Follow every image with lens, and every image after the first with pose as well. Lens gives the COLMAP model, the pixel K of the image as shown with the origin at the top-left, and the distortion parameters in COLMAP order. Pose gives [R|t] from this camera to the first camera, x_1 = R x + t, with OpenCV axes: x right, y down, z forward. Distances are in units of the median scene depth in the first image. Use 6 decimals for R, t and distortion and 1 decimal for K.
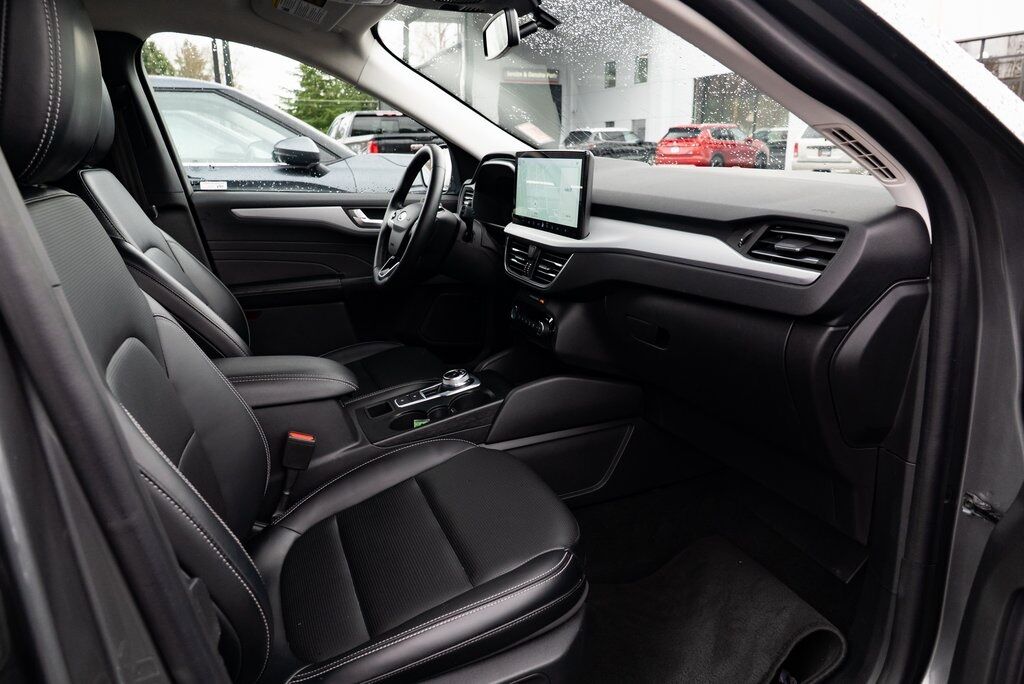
lens RADIAL K [[700.8, 0, 512.0], [0, 700.8, 342.0], [0, 0, 1]] dist [-0.023508, 0.009052]
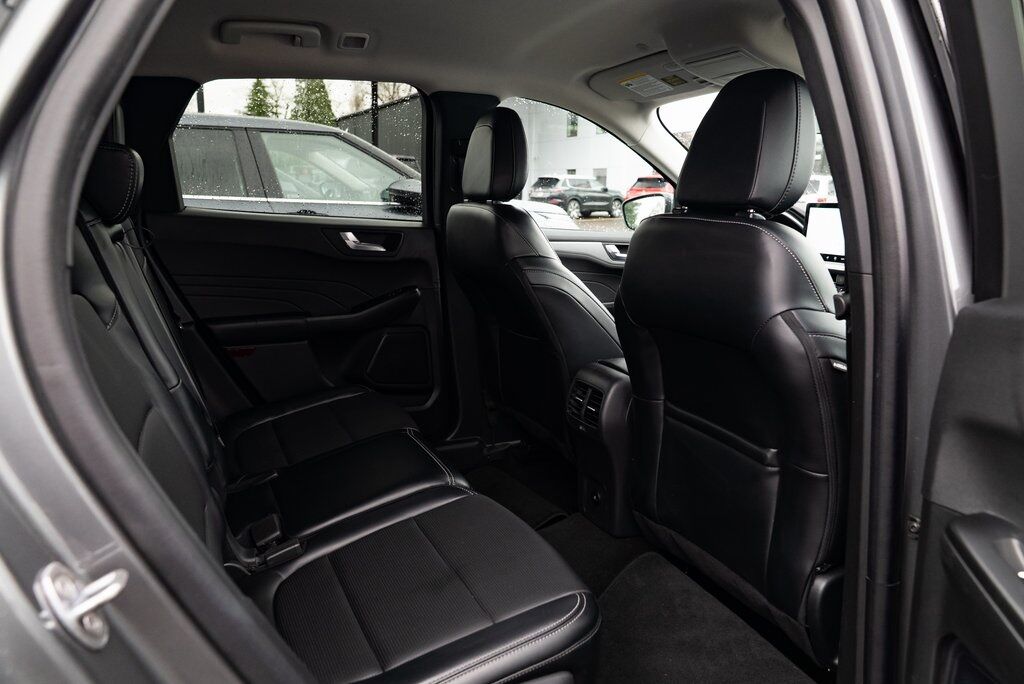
lens RADIAL K [[700.8, 0, 512.0], [0, 700.8, 342.0], [0, 0, 1]] dist [-0.023508, 0.009052]
pose [[0.996106, 0.007165, 0.087867, -0.524953], [-0.001945, 0.998236, -0.059344, 0.047066], [-0.088137, 0.058942, 0.994363, -0.161088]]
